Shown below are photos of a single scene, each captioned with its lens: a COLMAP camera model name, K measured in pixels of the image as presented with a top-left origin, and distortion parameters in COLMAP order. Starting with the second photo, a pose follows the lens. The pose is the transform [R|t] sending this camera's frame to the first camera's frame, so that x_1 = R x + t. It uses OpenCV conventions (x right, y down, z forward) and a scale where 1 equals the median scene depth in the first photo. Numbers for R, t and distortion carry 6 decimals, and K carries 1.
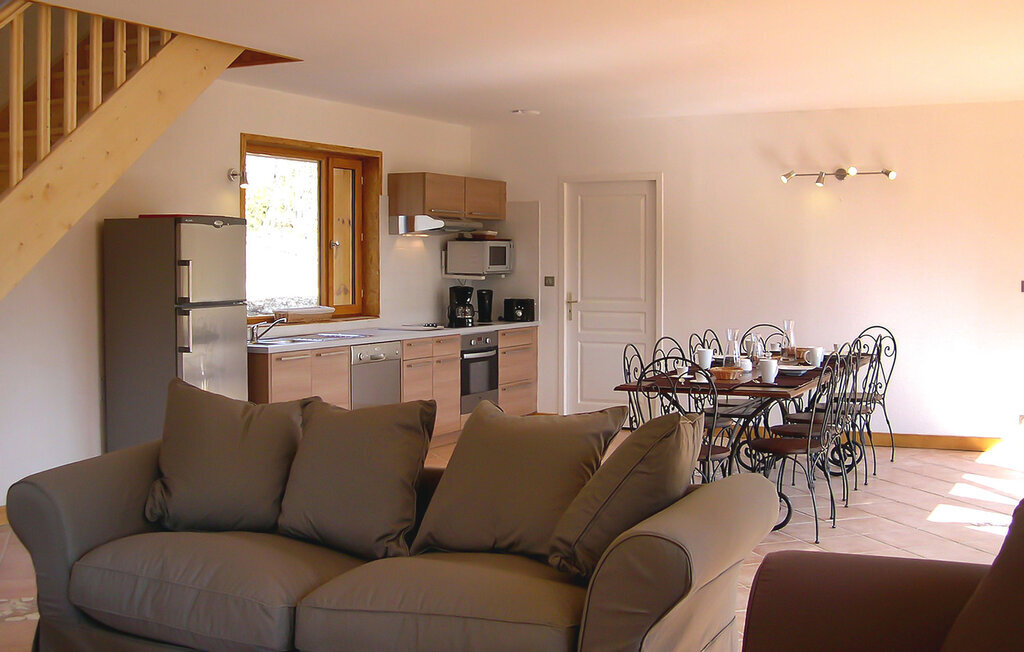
lens RADIAL K [[1345.0, 0, 512.0], [0, 1345.0, 326.0], [0, 0, 1]] dist [-0.000997, 0.004598]
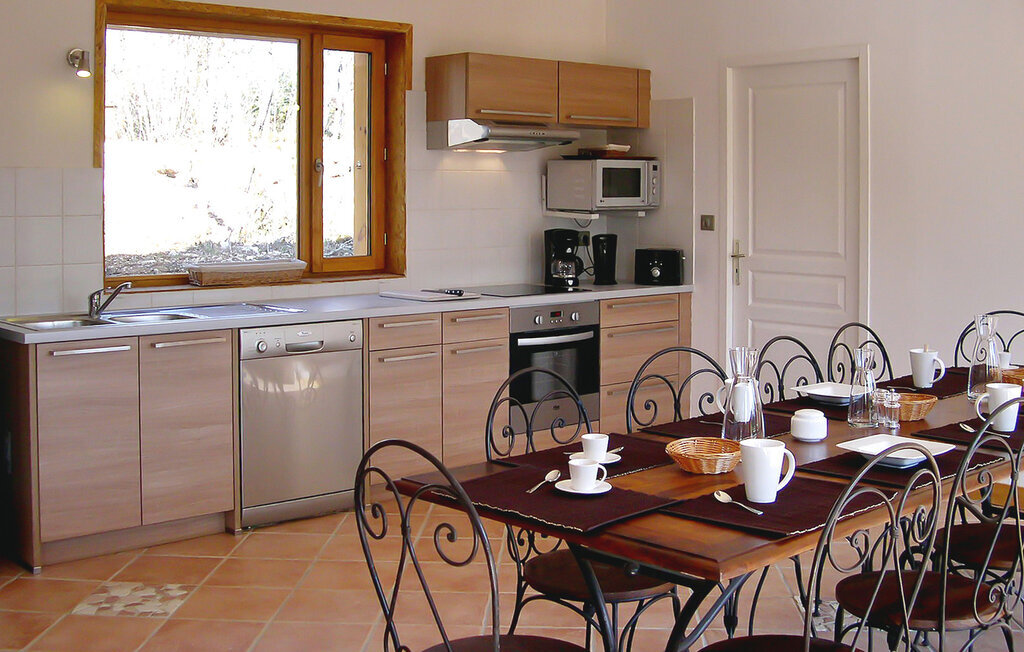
lens RADIAL K [[1282.6, 0, 511.6], [0, 1282.6, 229.9], [0, 0, 1]] dist [-0.150076, 0.008280]
pose [[0.928080, 0.013794, -0.372125, 0.174372], [-0.019991, 0.999718, -0.012798, -0.021165], [0.371843, 0.019316, 0.928094, 0.422320]]
